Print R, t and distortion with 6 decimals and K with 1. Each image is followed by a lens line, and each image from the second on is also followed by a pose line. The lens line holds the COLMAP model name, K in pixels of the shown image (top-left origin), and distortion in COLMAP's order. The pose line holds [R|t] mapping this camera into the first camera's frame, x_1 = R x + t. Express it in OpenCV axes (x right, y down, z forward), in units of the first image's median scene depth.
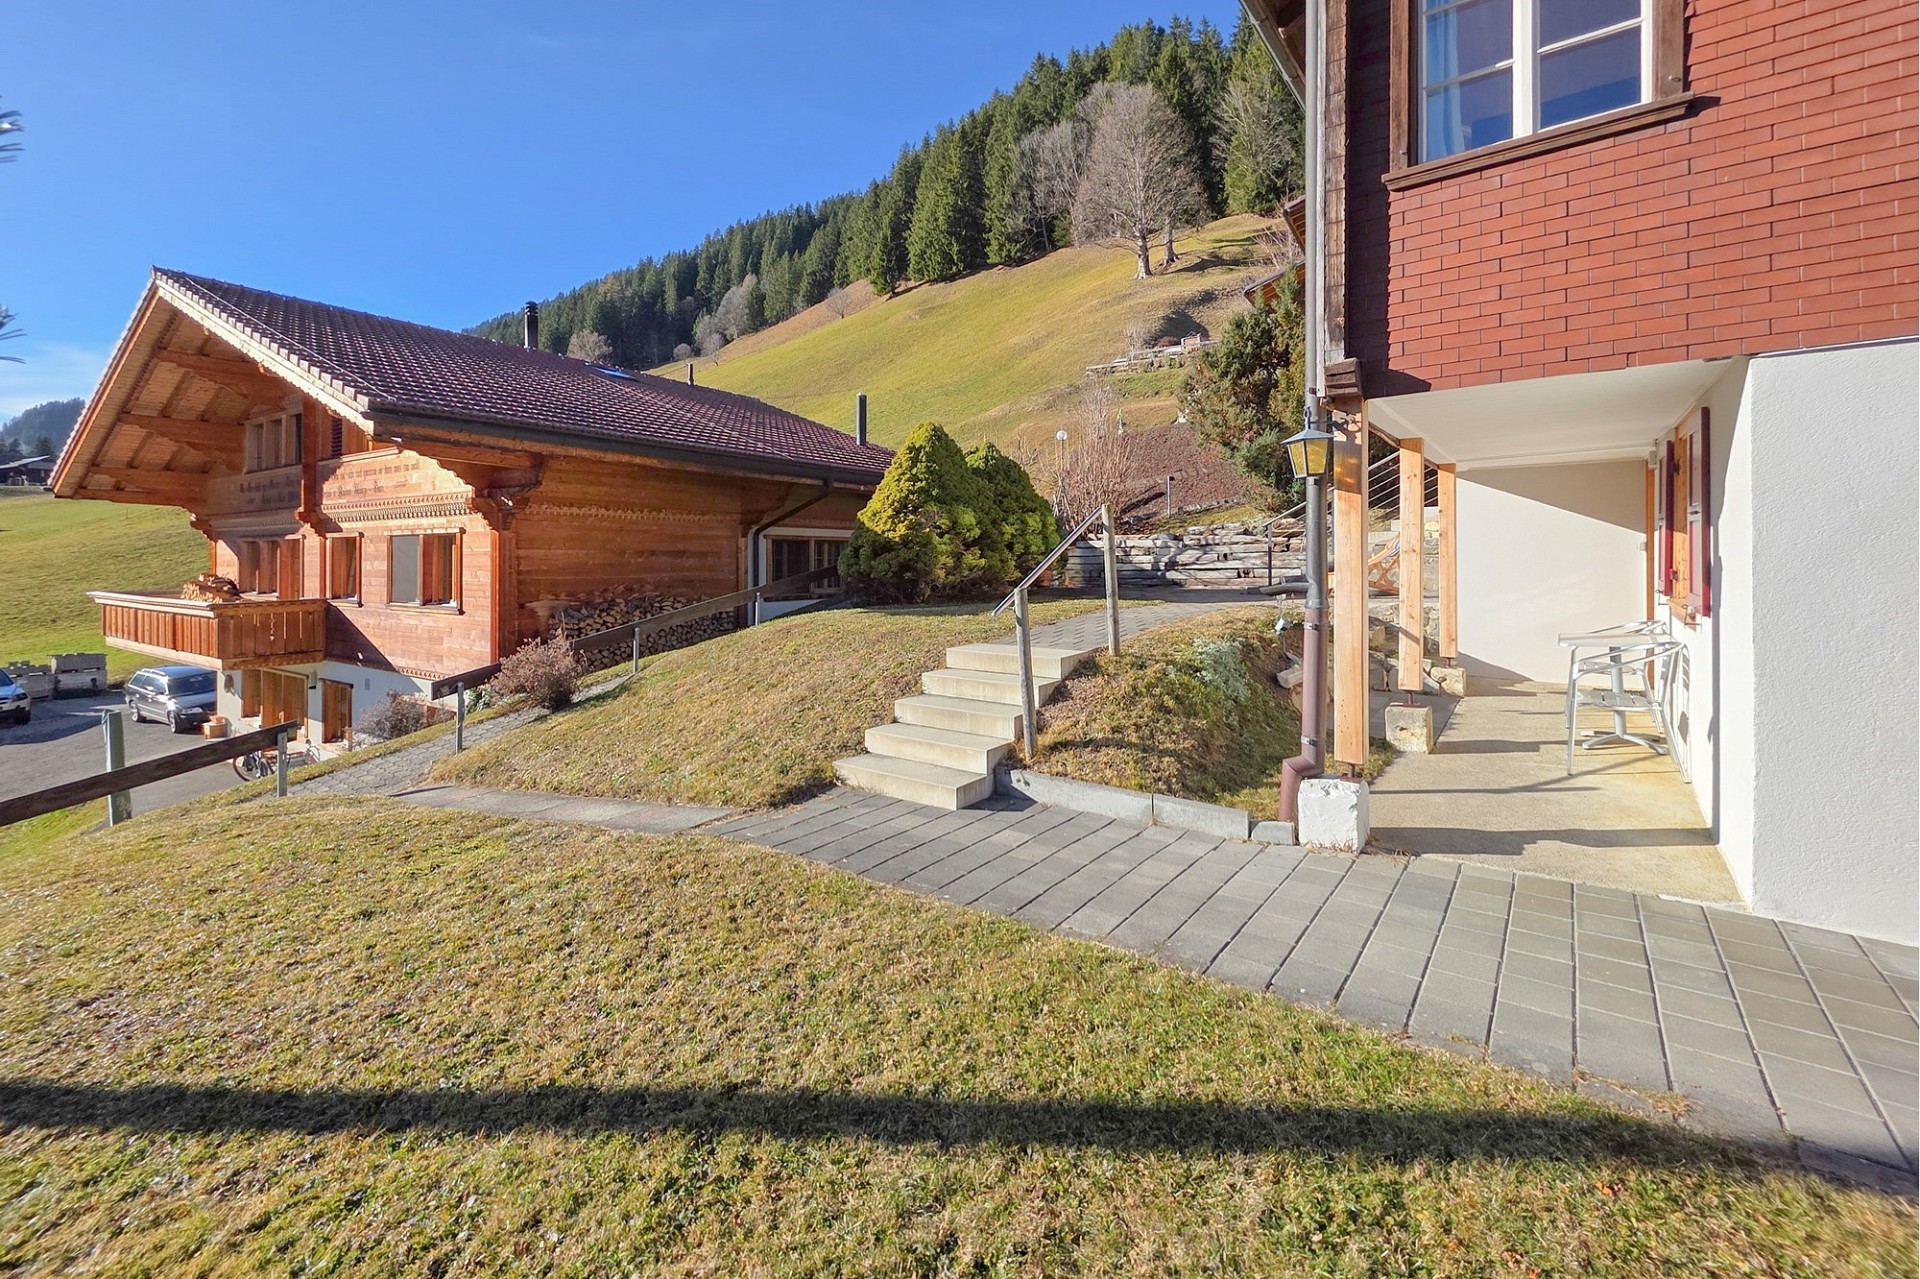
lens RADIAL K [[853.2, 0, 882.7], [0, 853.2, 541.9], [0, 0, 1]] dist [0.000048, -0.000335]
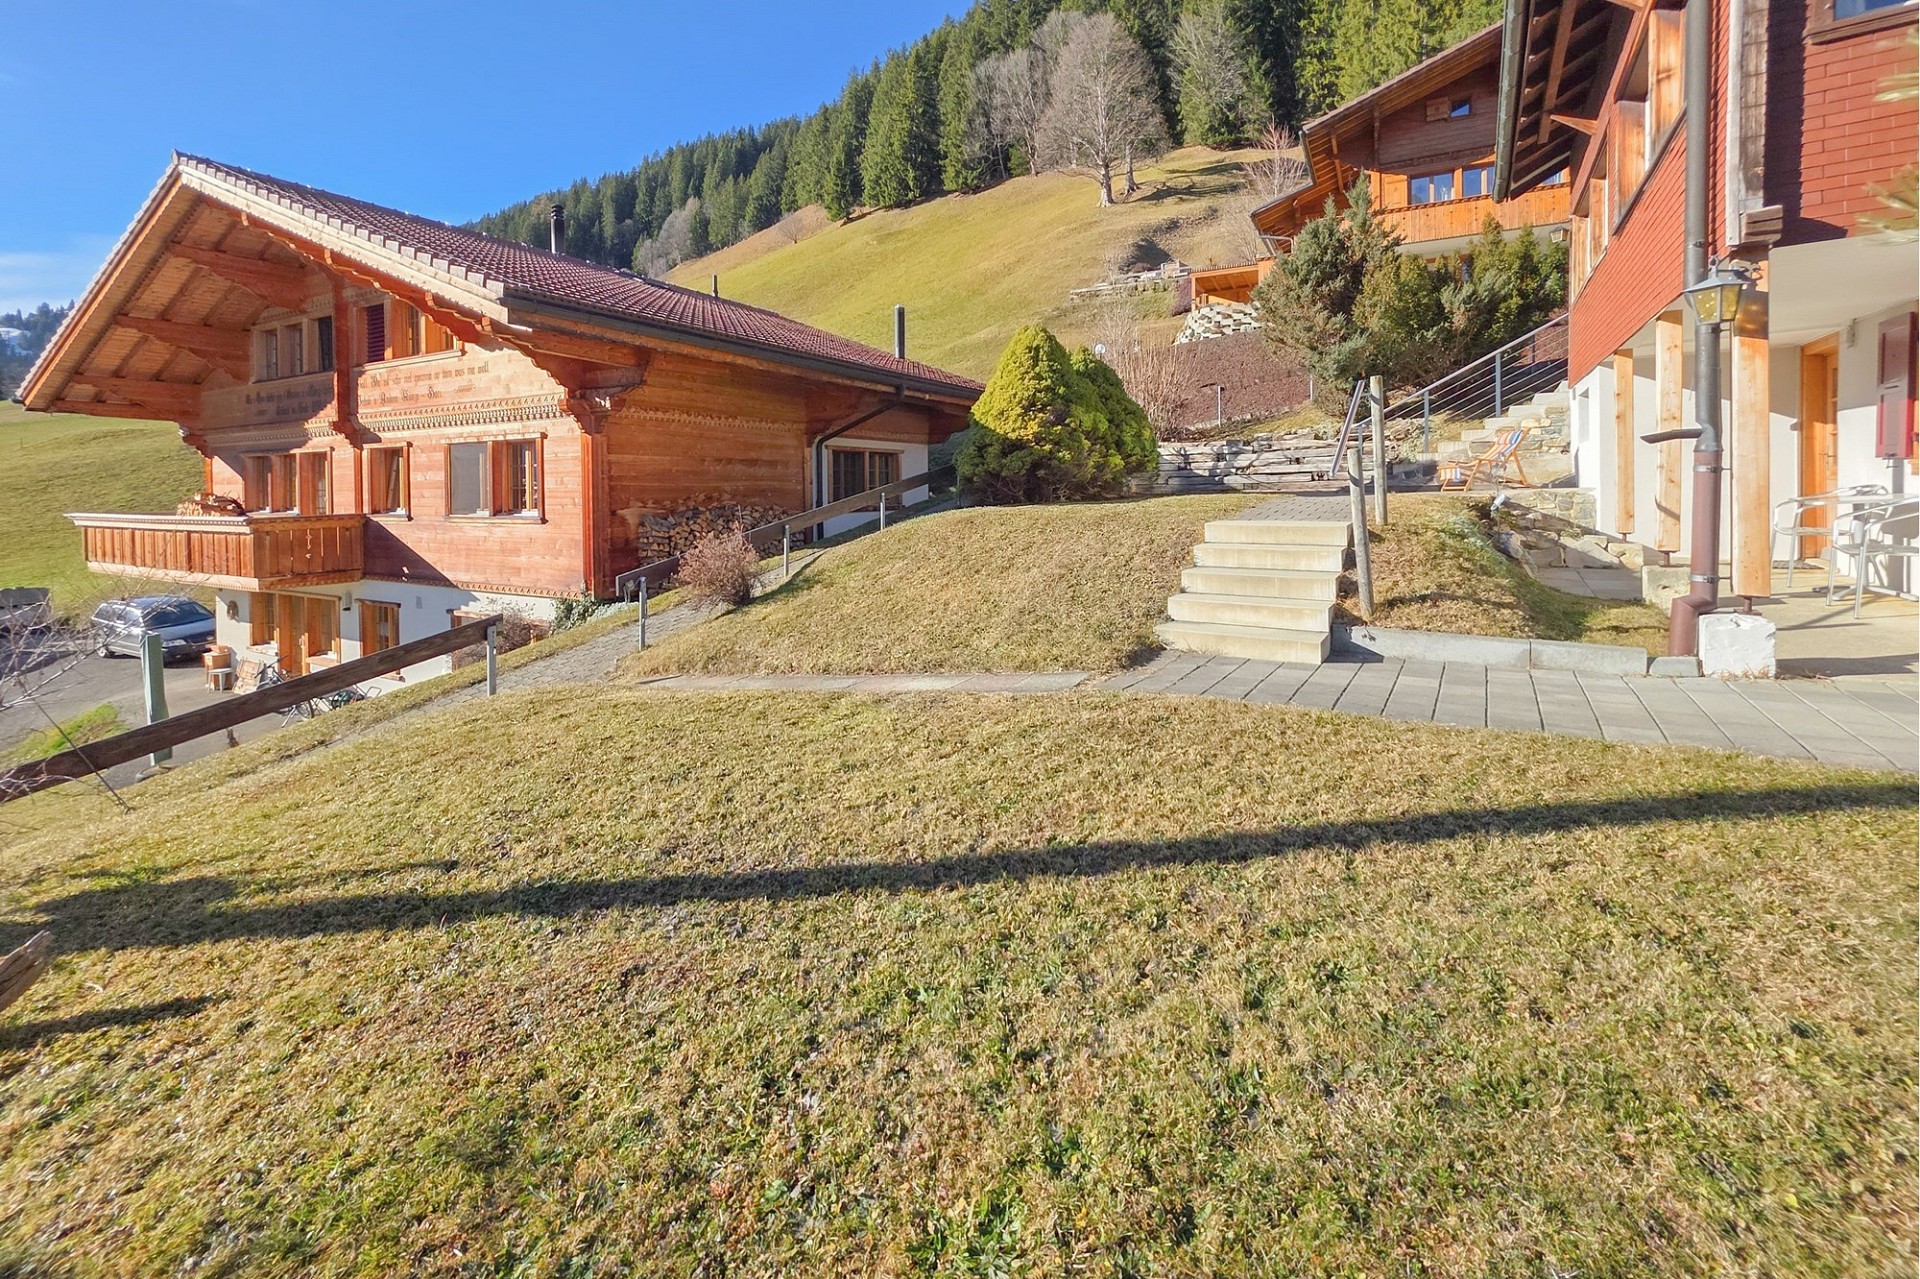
lens RADIAL K [[857.6, 0, 891.4], [0, 857.6, 486.7], [0, 0, 1]] dist [0.001231, 0.000334]
pose [[0.996399, -0.007675, 0.084445, -0.105153], [0.006416, 0.999864, 0.015174, 0.017926], [-0.084550, -0.014578, 0.996313, 0.007027]]
